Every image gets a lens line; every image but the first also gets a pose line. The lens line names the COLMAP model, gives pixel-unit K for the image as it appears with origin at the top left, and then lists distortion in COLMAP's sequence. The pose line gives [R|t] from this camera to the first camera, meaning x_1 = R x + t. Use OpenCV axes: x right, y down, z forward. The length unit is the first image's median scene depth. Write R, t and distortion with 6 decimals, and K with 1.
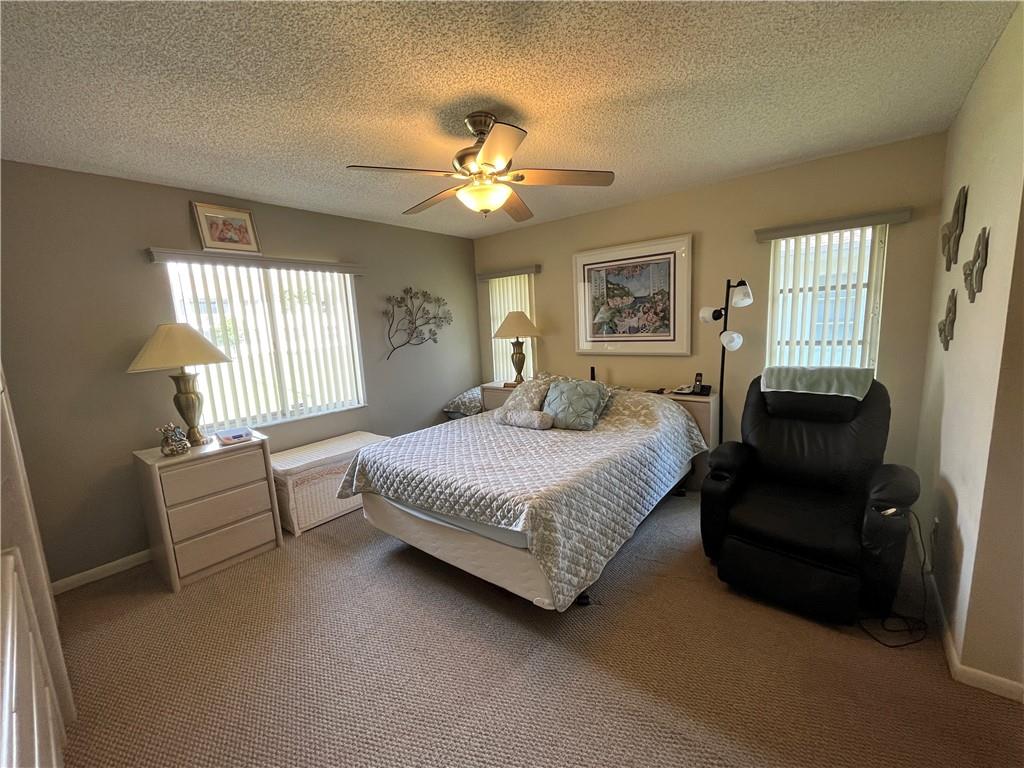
lens RADIAL K [[411.3, 0, 513.0], [0, 411.3, 384.3], [0, 0, 1]] dist [0.012951, 0.000001]
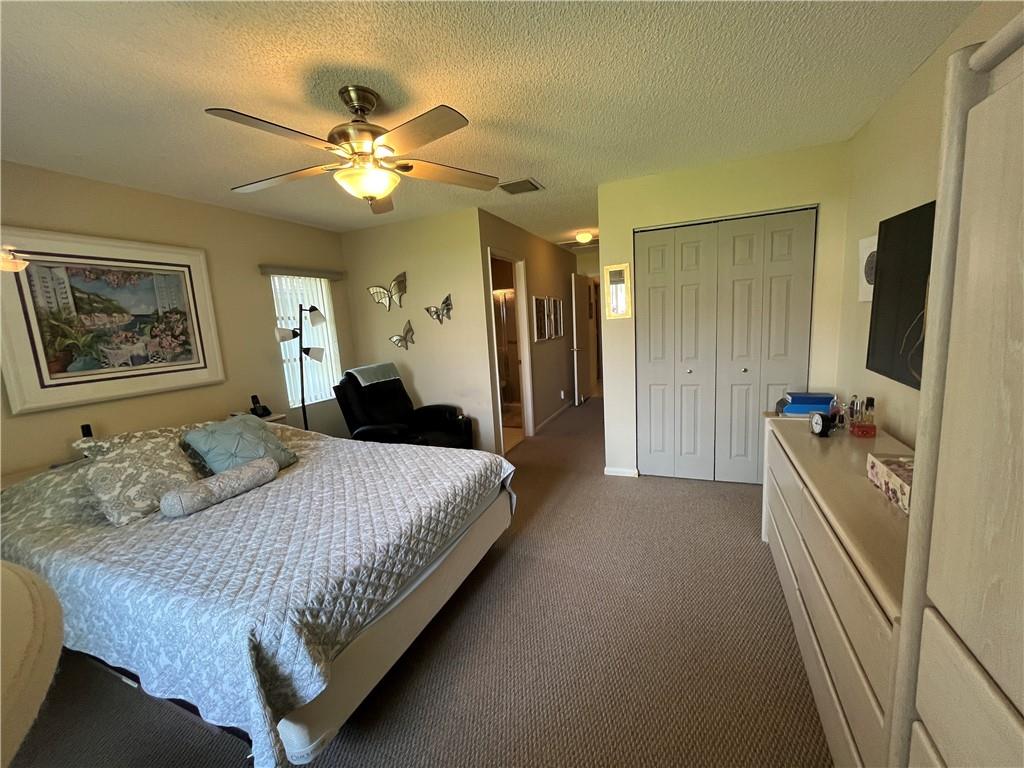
lens RADIAL K [[412.0, 0, 510.0], [0, 412.0, 384.3], [0, 0, 1]] dist [-0.000873, -0.000130]
pose [[-0.255180, -0.081544, 0.963449, -0.608840], [0.219364, 0.965572, 0.139824, -0.052867], [-0.941681, 0.247026, -0.228507, 0.604067]]
